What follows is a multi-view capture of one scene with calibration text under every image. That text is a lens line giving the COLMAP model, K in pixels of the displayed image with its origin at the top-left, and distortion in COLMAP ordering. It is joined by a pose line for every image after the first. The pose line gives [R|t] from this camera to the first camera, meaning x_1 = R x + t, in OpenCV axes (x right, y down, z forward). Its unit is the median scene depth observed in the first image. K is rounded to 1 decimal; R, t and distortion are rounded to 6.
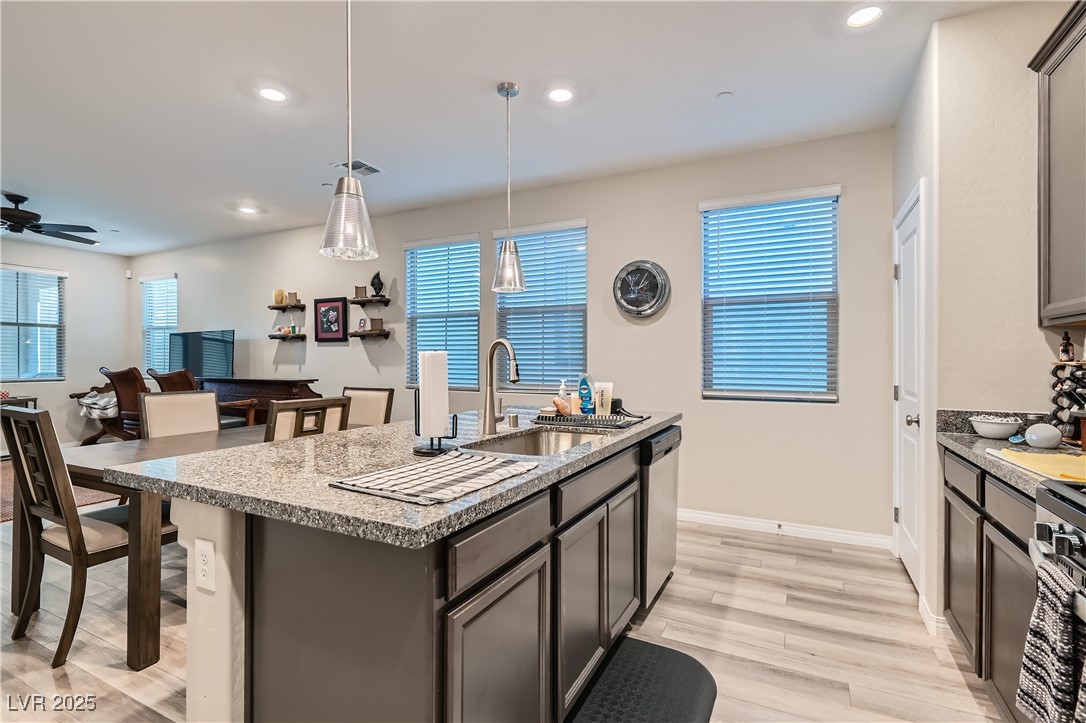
lens RADIAL K [[497.7, 0, 535.0], [0, 497.7, 358.3], [0, 0, 1]] dist [0.002481, -0.003462]
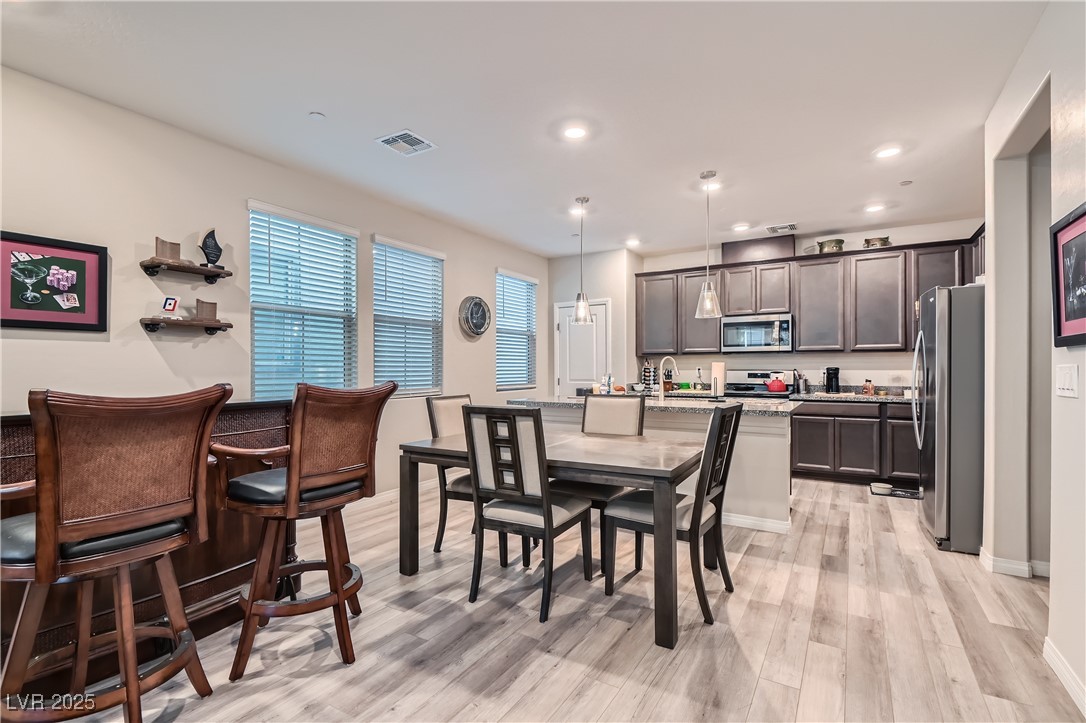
lens RADIAL K [[497.7, 0, 538.1], [0, 497.7, 365.0], [0, 0, 1]] dist [0.002481, -0.003462]
pose [[0.102596, 0.002264, 0.994721, -0.846680], [-0.001659, 0.999996, -0.002105, 0.001360], [-0.994722, -0.001434, 0.102599, 0.483277]]
